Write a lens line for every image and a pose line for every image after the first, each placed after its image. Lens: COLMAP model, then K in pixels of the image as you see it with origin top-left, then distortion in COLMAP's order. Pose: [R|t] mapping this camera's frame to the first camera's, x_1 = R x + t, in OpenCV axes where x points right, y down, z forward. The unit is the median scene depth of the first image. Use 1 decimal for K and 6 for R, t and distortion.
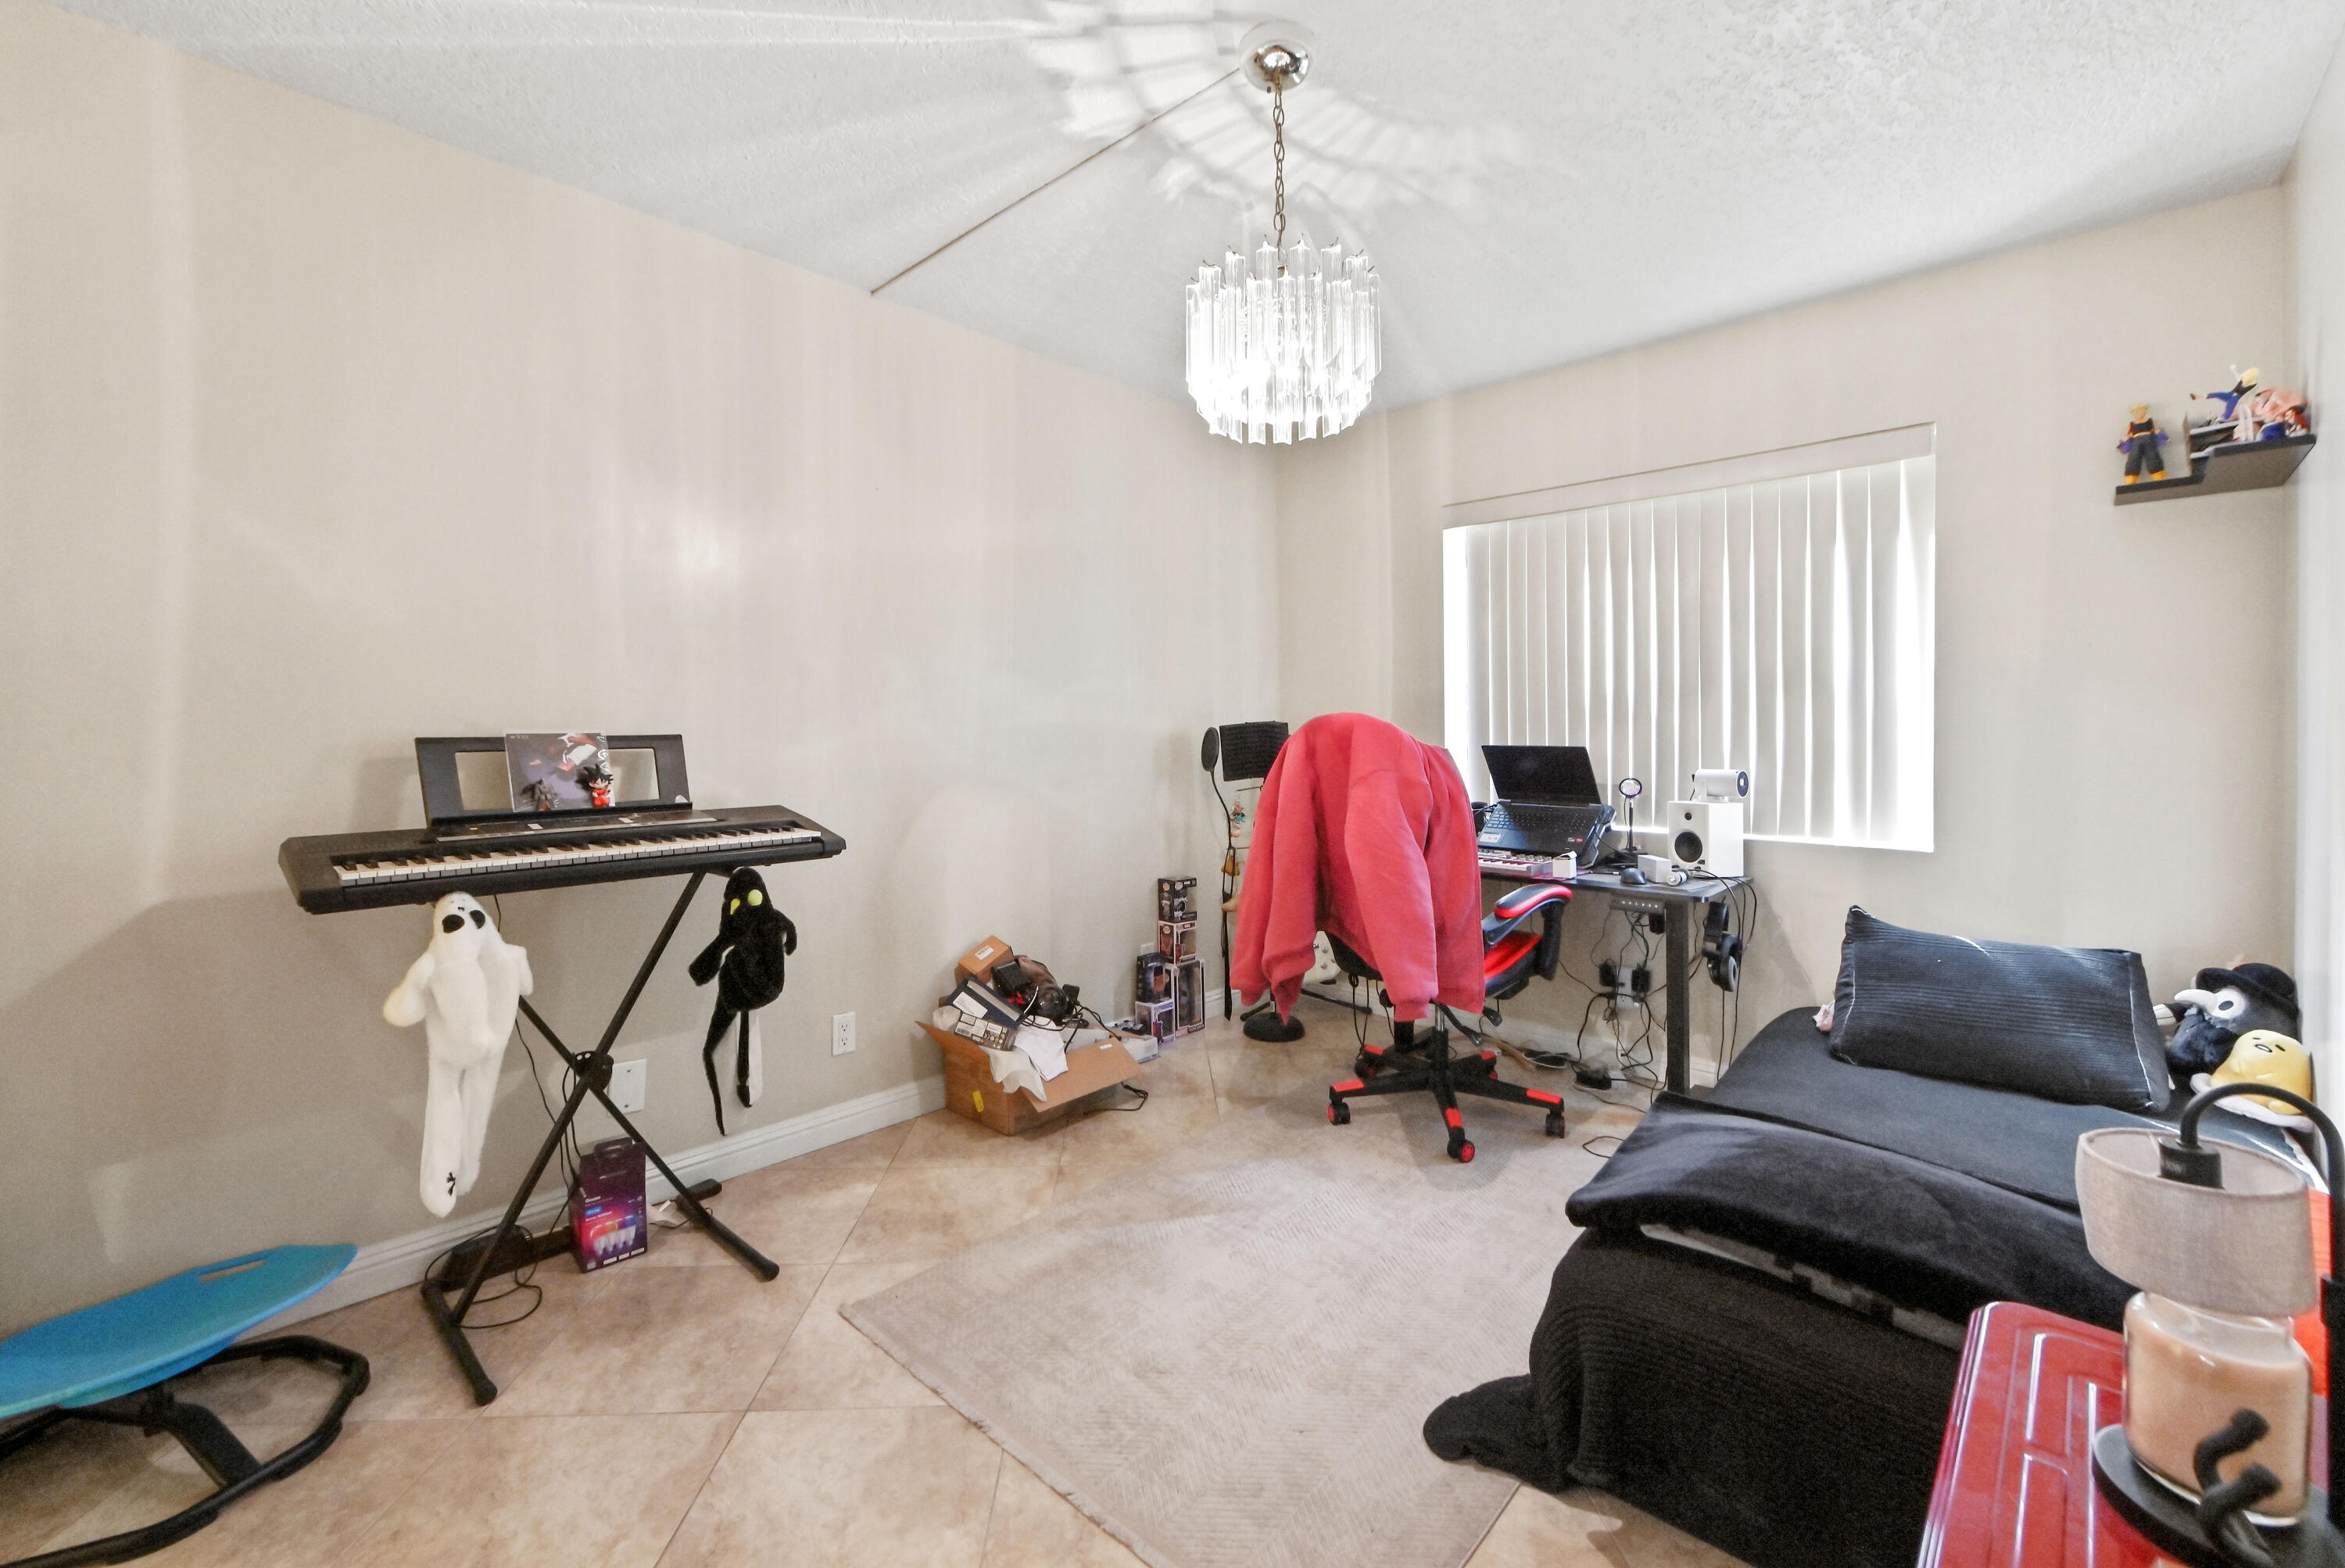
lens RADIAL K [[937.6, 0, 1177.8], [0, 937.6, 760.8], [0, 0, 1]] dist [-0.009268, -0.000101]
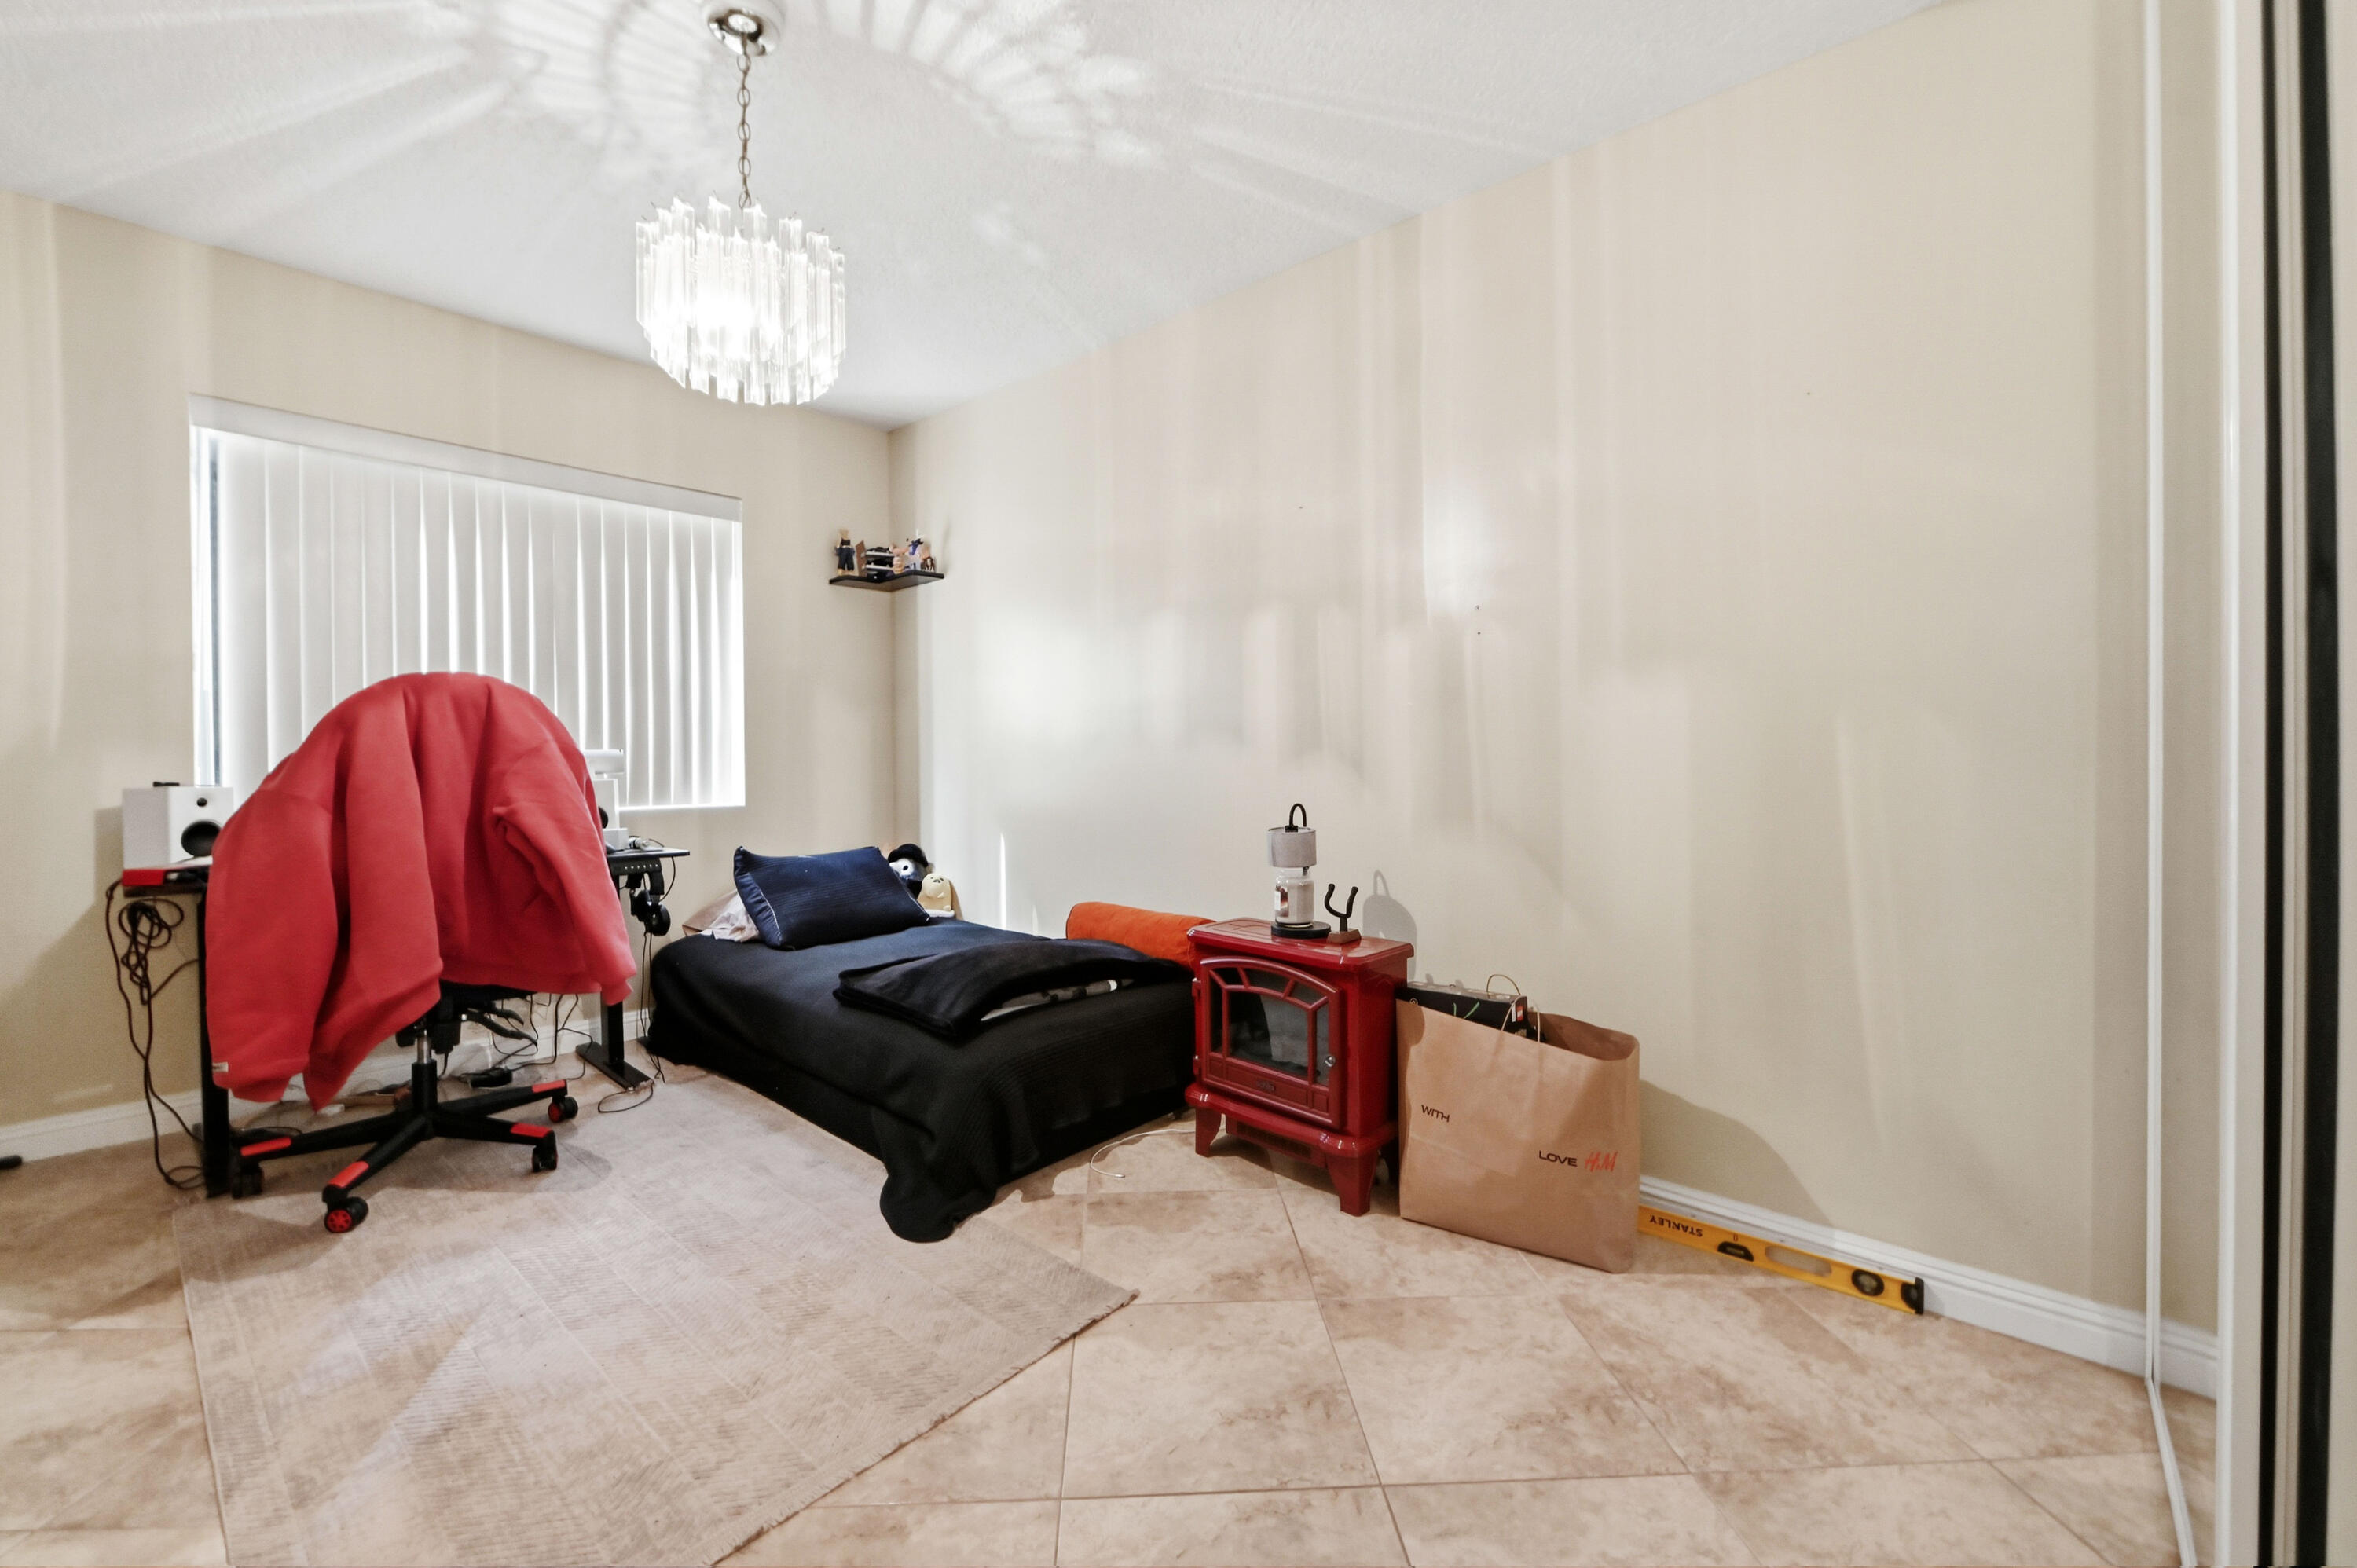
lens RADIAL K [[946.2, 0, 1131.1], [0, 946.2, 753.1], [0, 0, 1]] dist [-0.002882, -0.000159]
pose [[0.031894, -0.004275, 0.999482, -0.698620], [0.032926, 0.999453, 0.003224, 0.039228], [-0.998949, 0.032806, 0.032017, 0.442078]]
